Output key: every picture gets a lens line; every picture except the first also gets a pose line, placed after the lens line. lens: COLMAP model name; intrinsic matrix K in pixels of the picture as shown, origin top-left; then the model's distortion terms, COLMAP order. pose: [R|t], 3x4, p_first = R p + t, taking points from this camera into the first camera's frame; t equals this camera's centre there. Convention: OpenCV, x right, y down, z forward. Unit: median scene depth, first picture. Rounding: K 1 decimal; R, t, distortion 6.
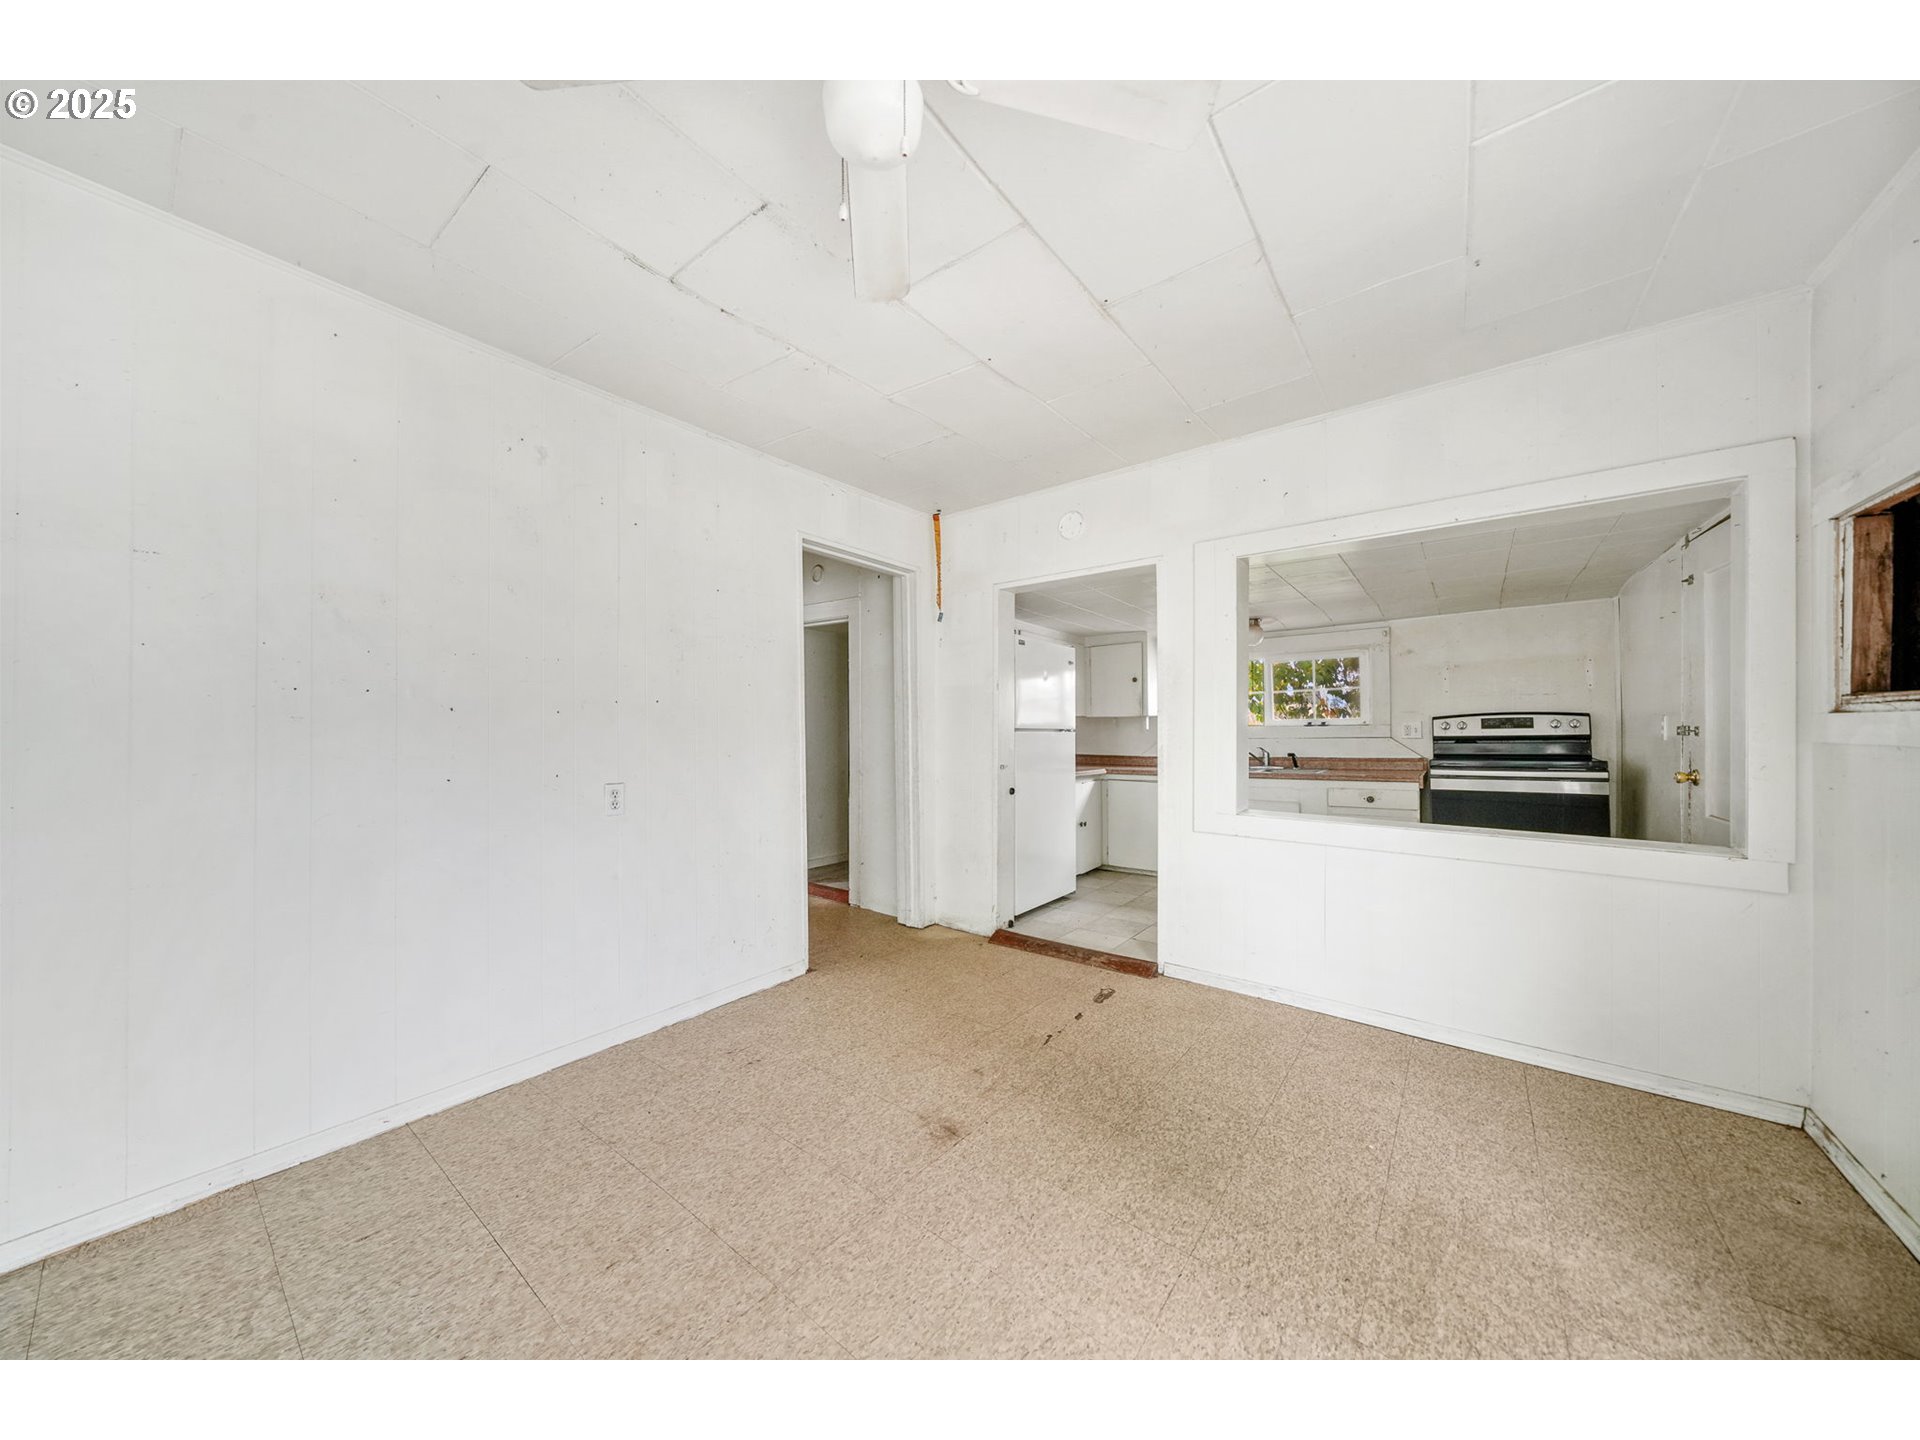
lens RADIAL K [[667.7, 0, 945.8], [0, 667.7, 728.7], [0, 0, 1]] dist [-0.006262, 0.000047]
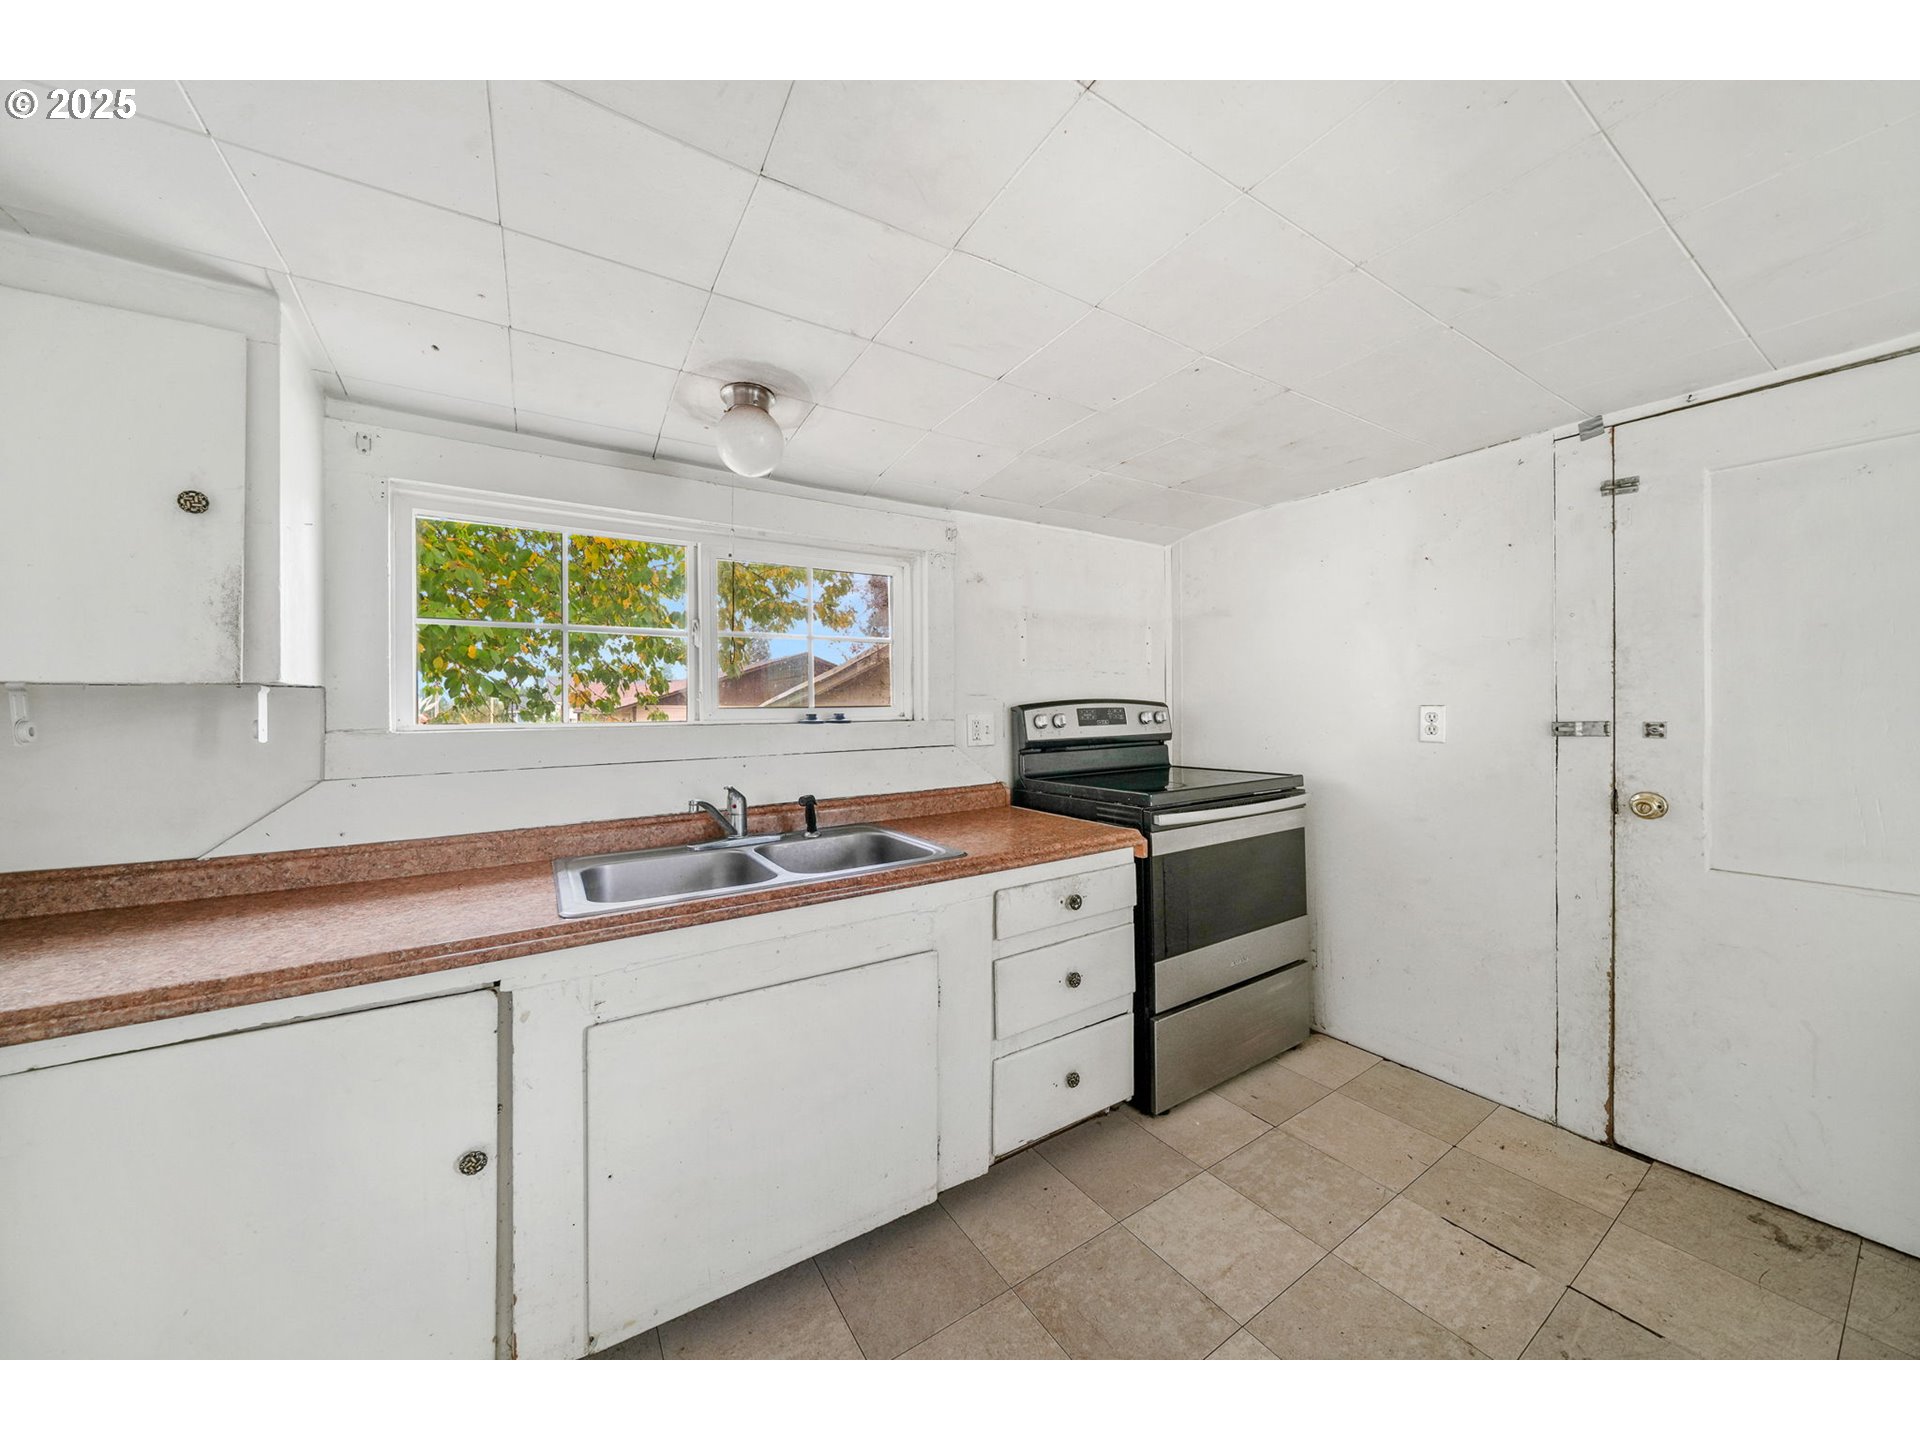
lens RADIAL K [[646.3, 0, 934.5], [0, 646.3, 718.3], [0, 0, 1]] dist [-0.002686, -0.000080]
pose [[0.366261, 0.001845, 0.930510, 0.221297], [0.011044, 0.999919, -0.006330, -0.004475], [-0.930447, 0.012595, 0.366211, 0.867894]]
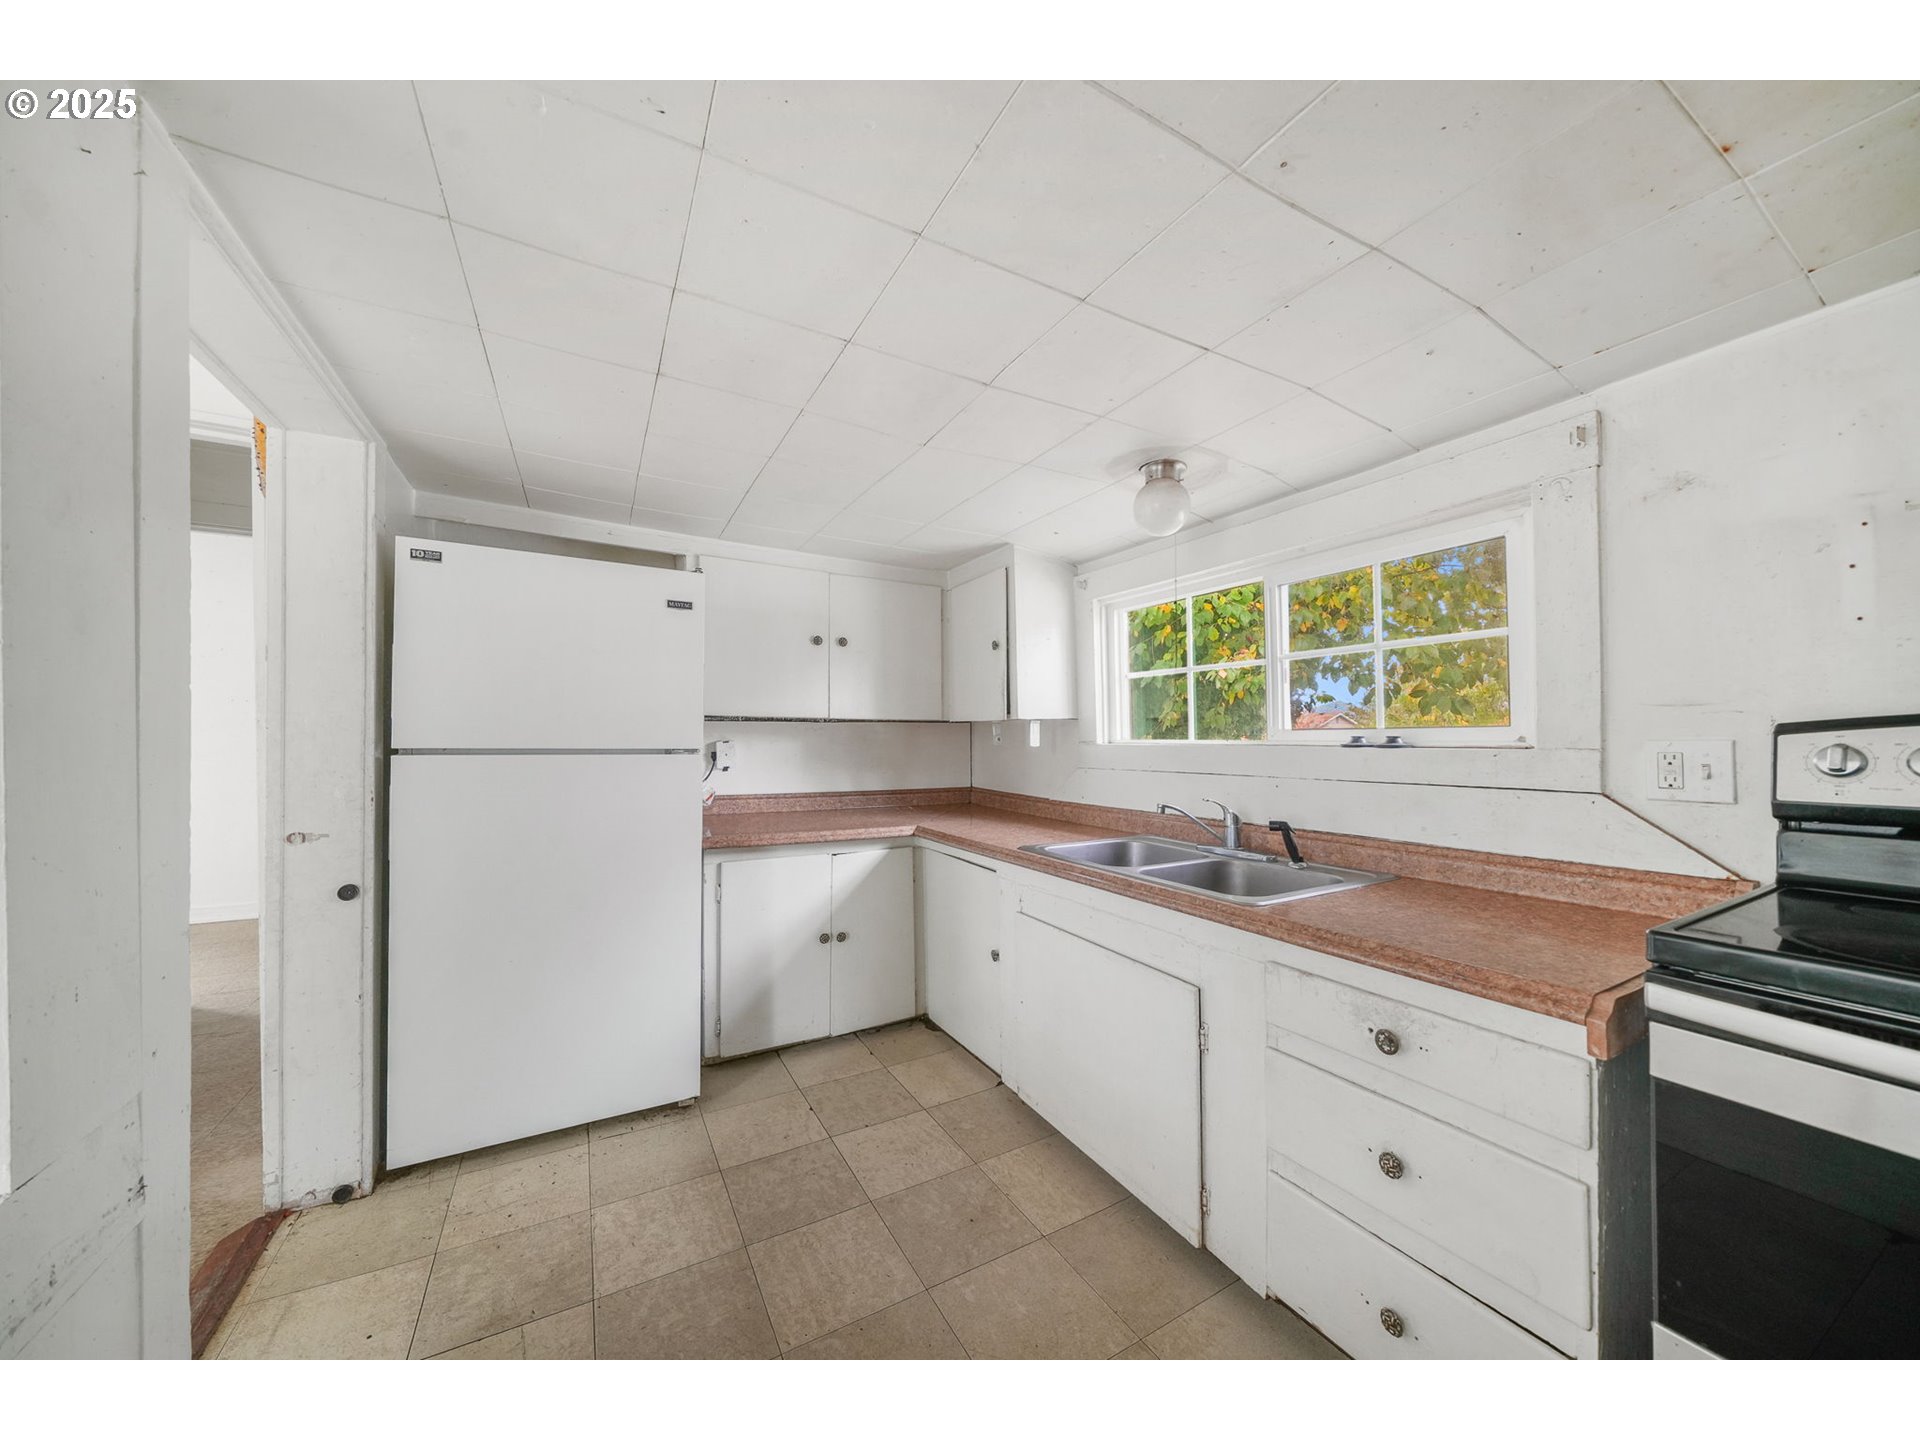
lens RADIAL K [[671.4, 0, 952.9], [0, 671.4, 731.5], [0, 0, 1]] dist [-0.004984, 0.000064]
pose [[0.919066, 0.007791, -0.394028, 0.542609], [-0.008702, 0.999962, -0.000526, -0.011636], [0.394009, 0.003912, 0.919098, 0.645836]]
